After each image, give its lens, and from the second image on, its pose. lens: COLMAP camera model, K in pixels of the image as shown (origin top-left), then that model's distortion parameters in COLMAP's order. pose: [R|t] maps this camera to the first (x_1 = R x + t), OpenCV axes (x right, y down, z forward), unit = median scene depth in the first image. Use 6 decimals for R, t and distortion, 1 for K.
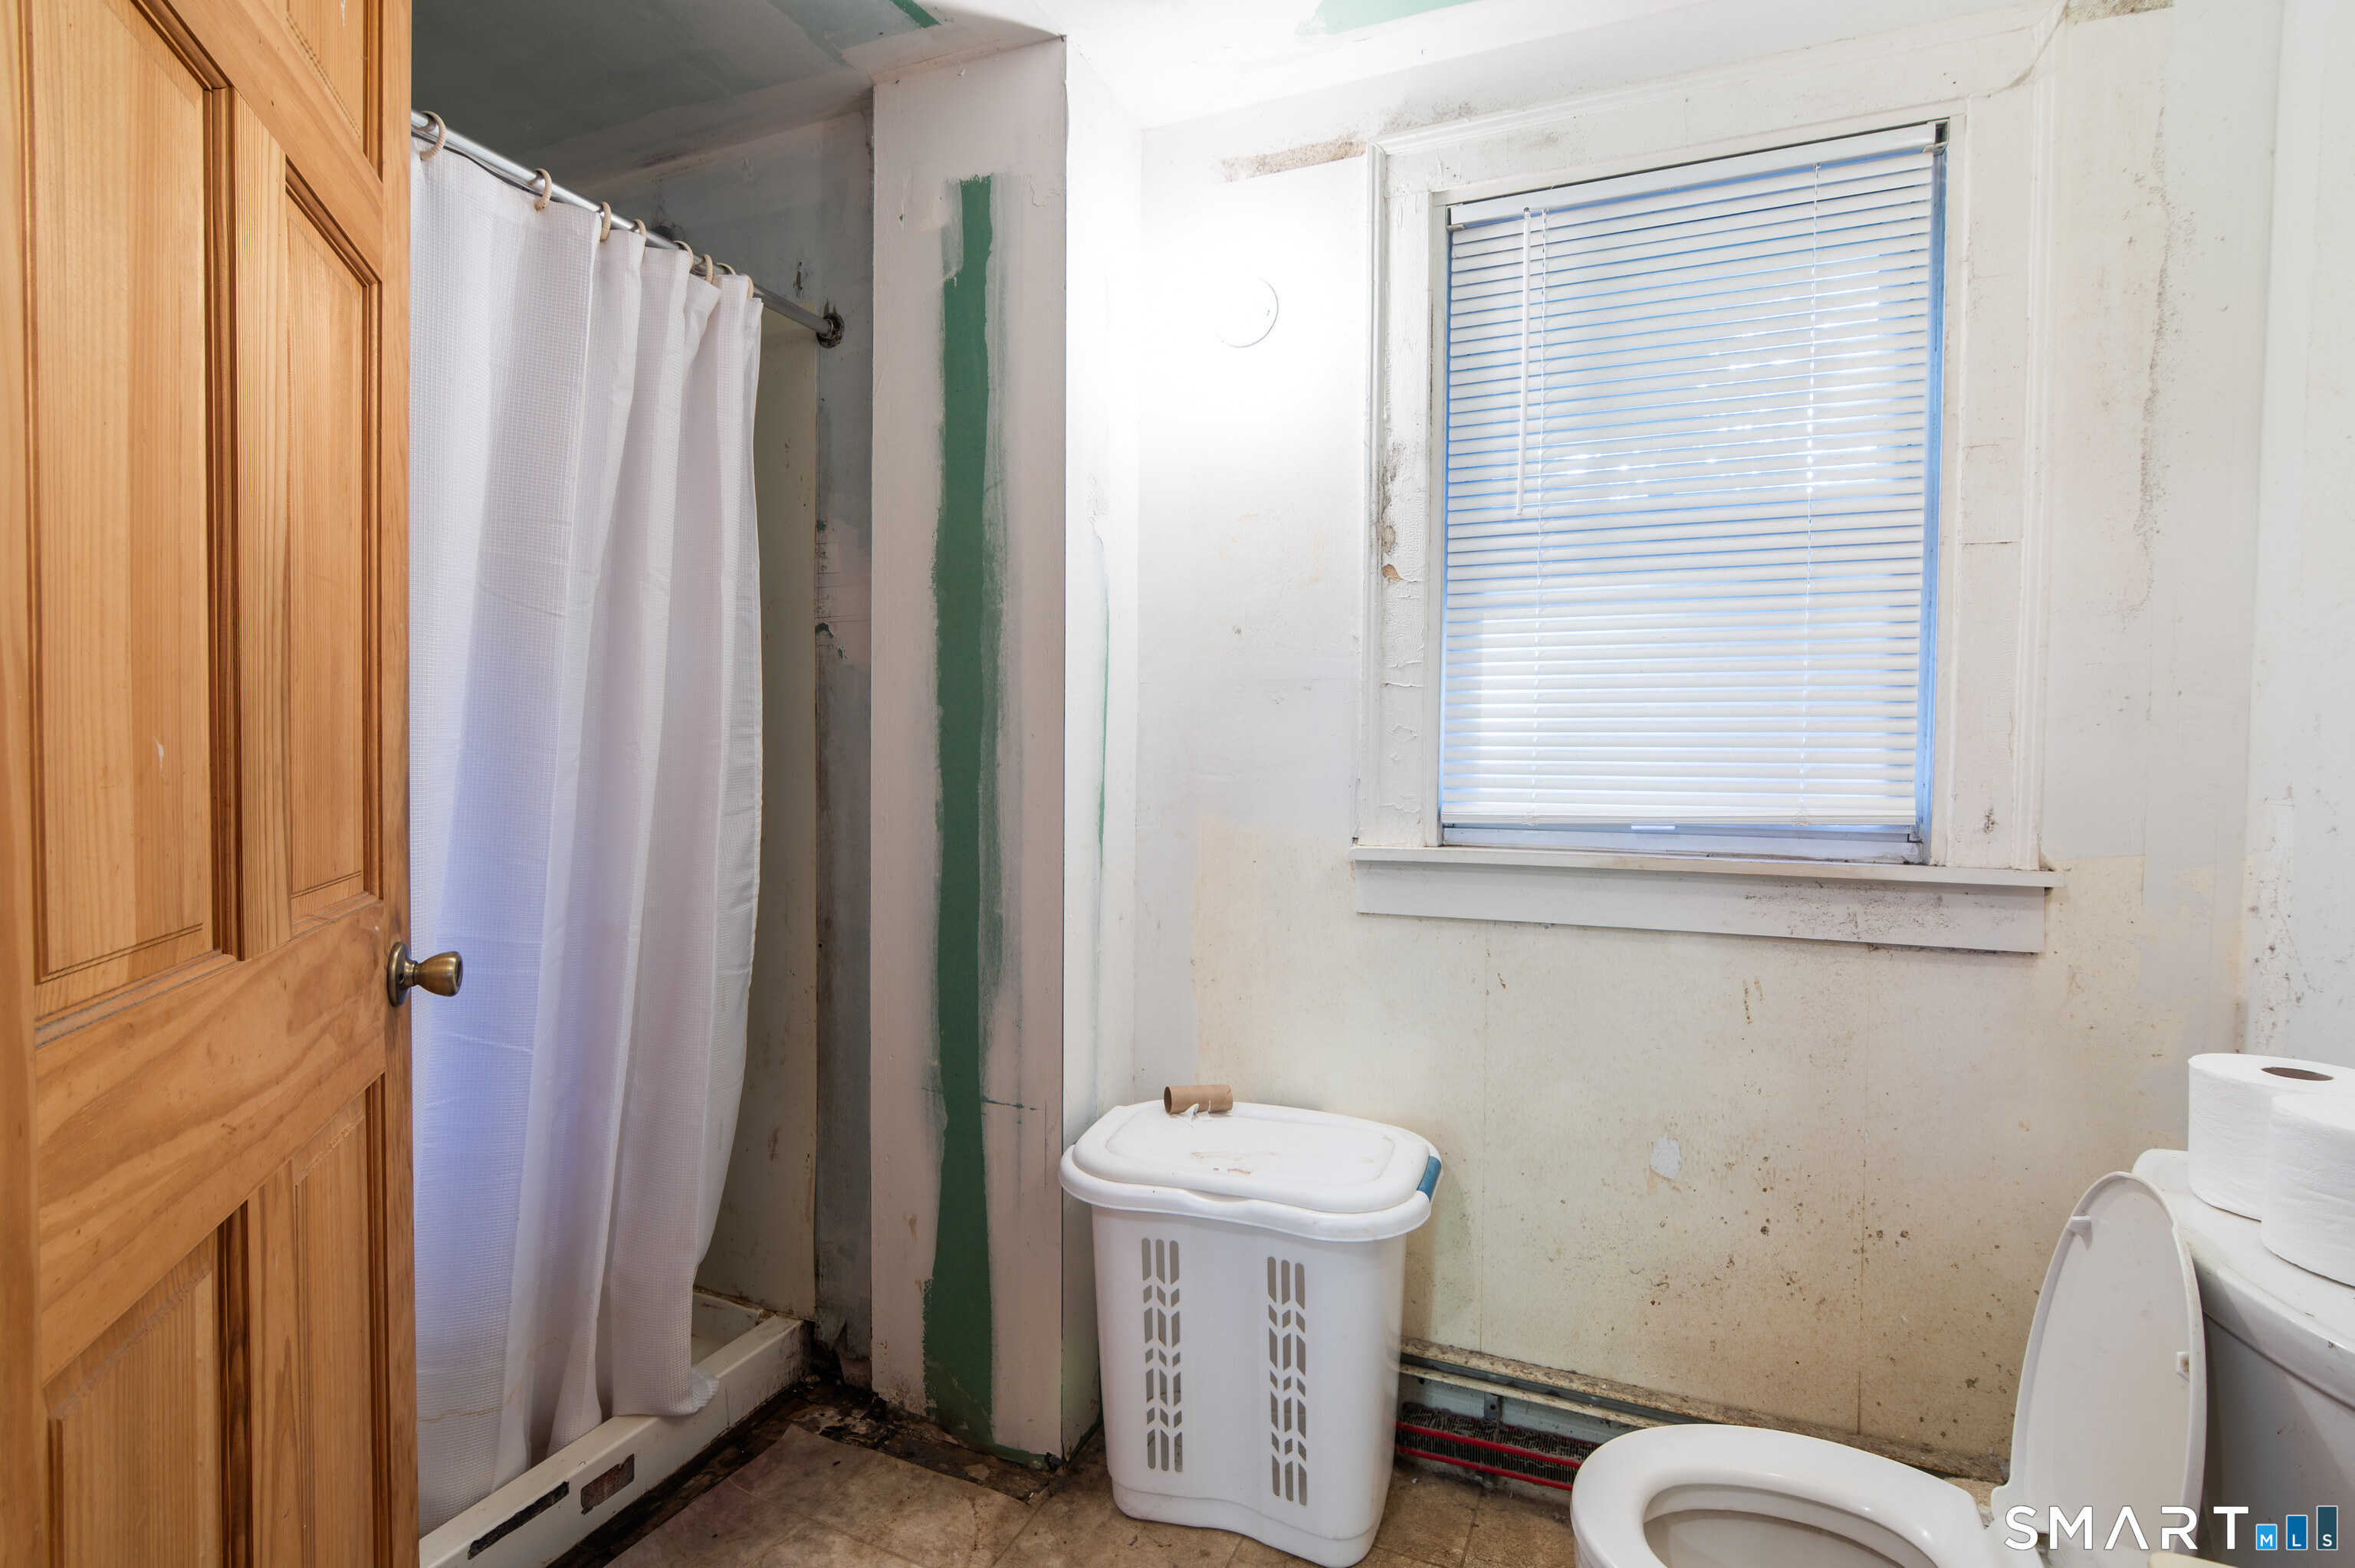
lens RADIAL K [[1149.4, 0, 1166.6], [0, 1149.4, 766.1], [0, 0, 1]] dist [-0.025634, 0.008694]
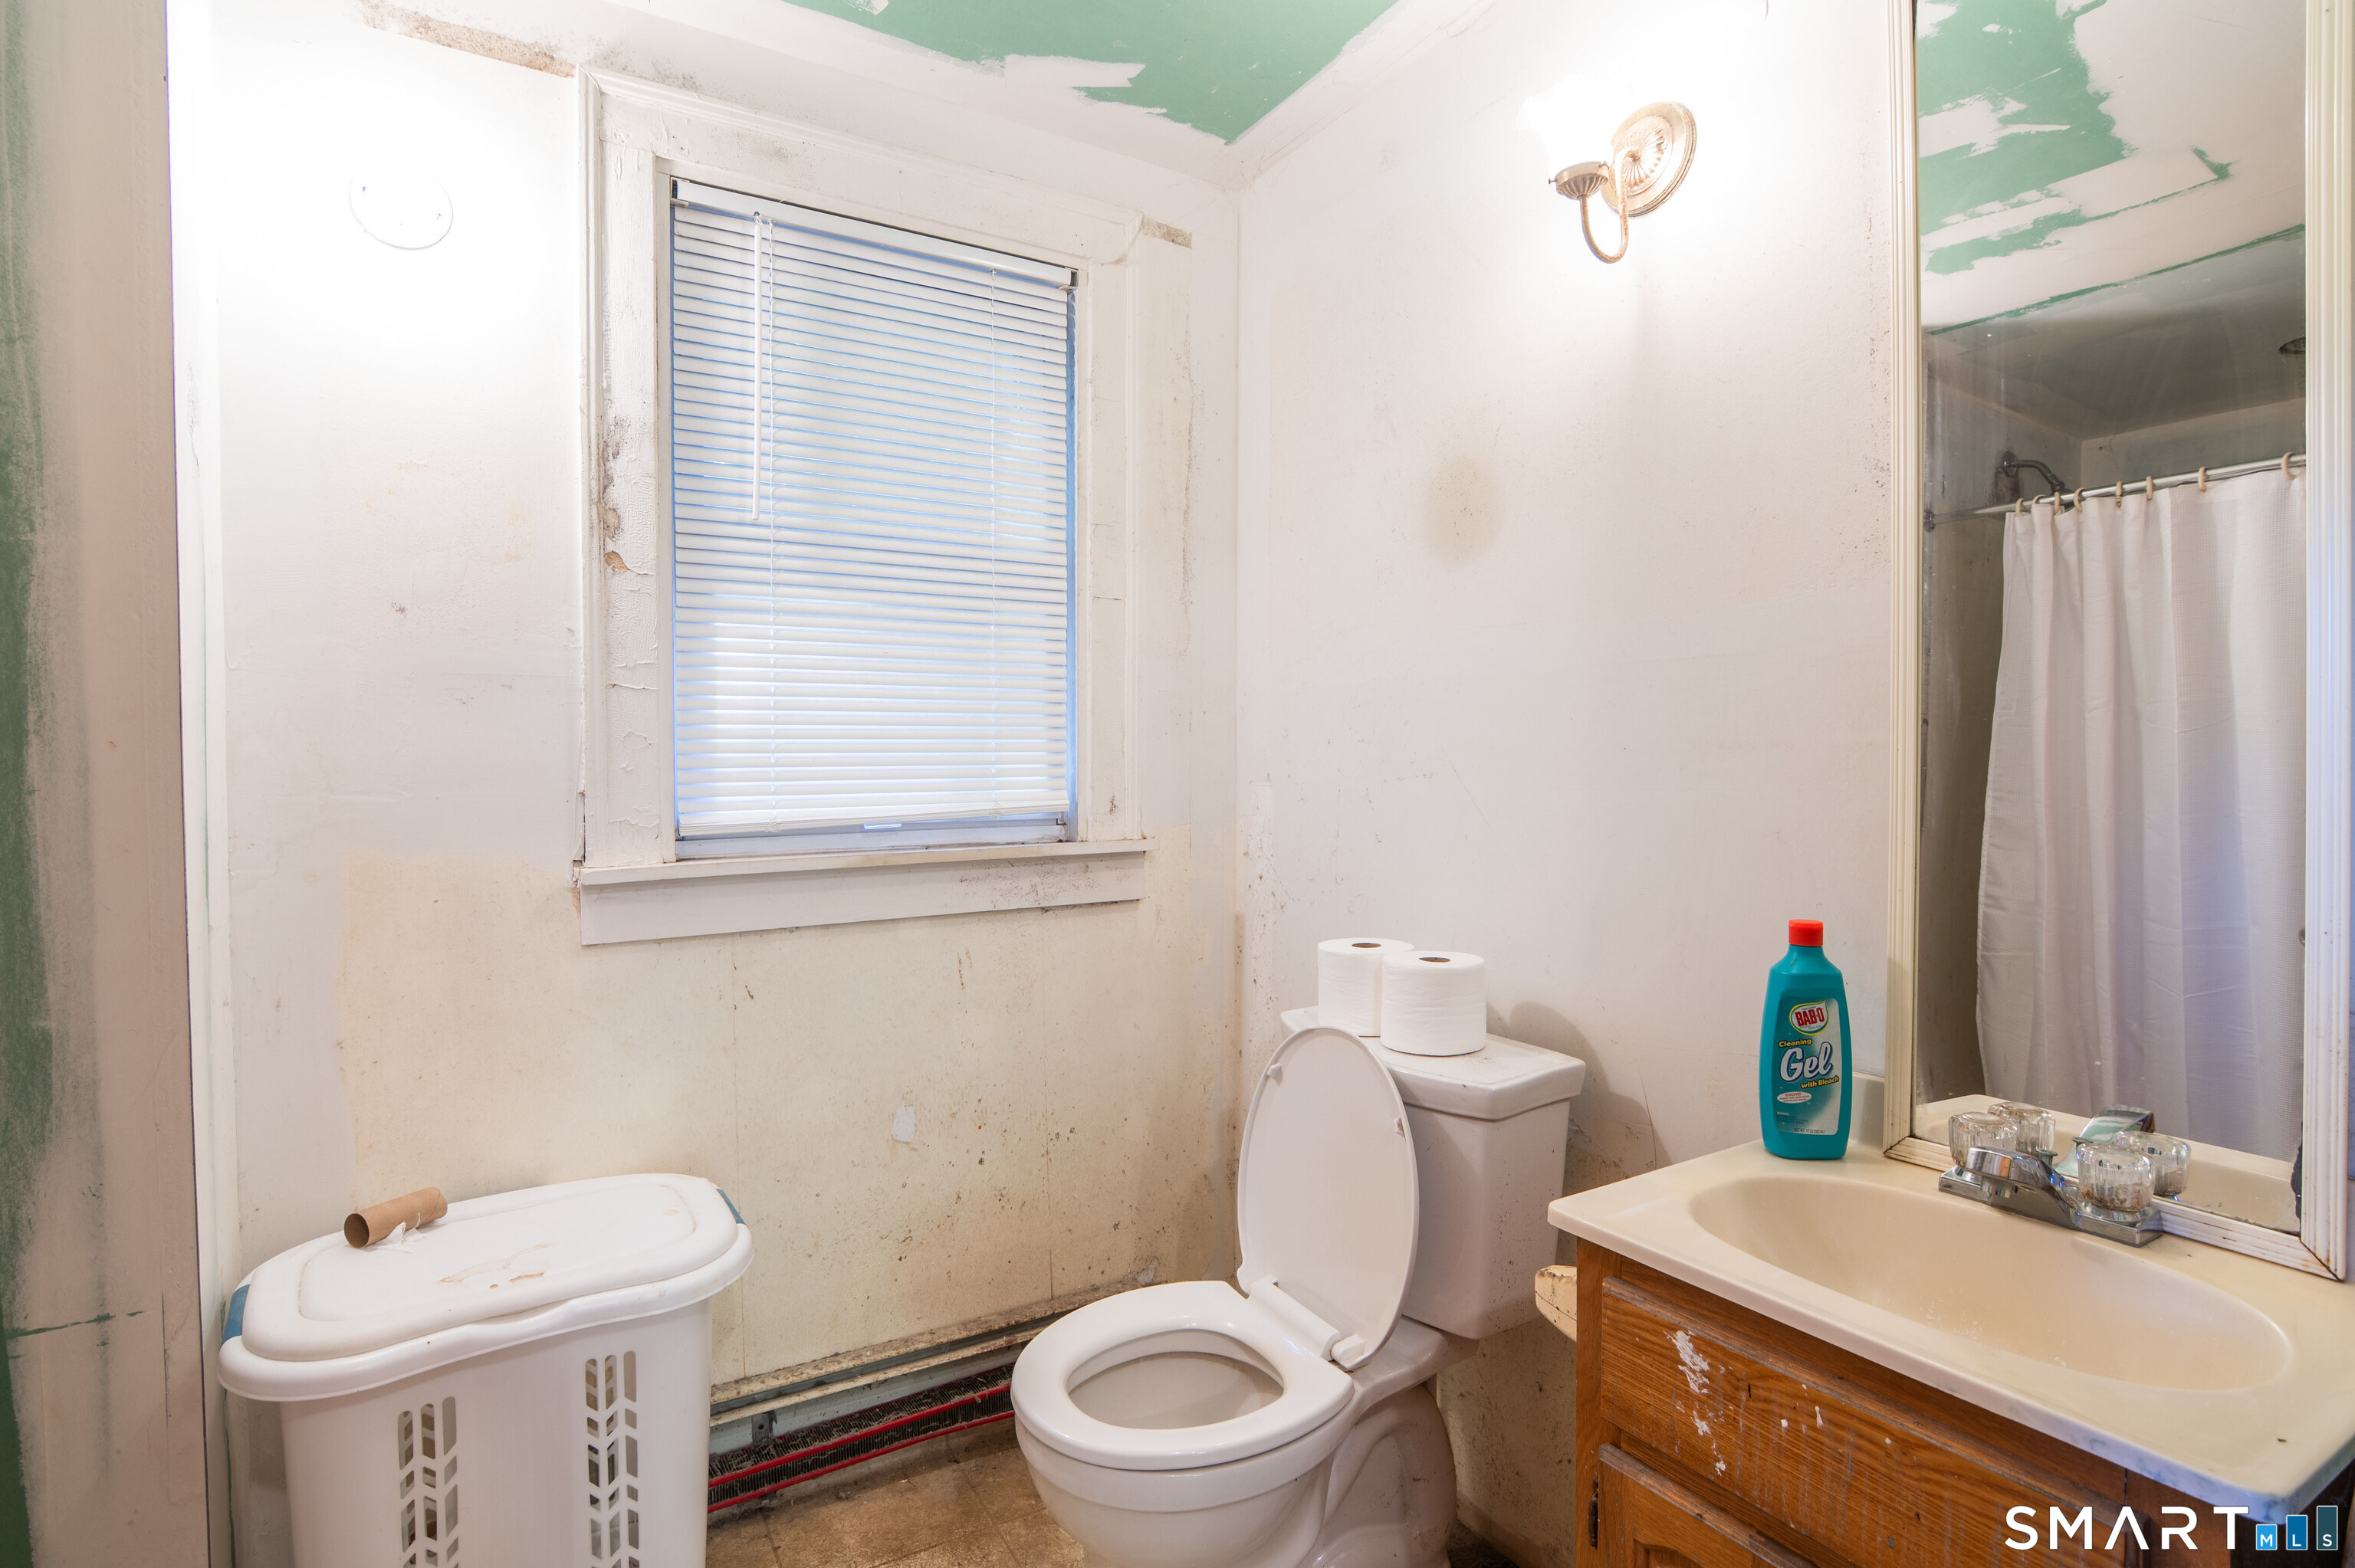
lens RADIAL K [[1149.4, 0, 1160.5], [0, 1149.4, 767.9], [0, 0, 1]] dist [-0.025634, 0.008694]
pose [[0.577086, -0.019928, 0.816440, -0.314265], [0.022865, 0.999705, 0.008239, -0.005112], [-0.816363, 0.013914, 0.577371, 0.150888]]
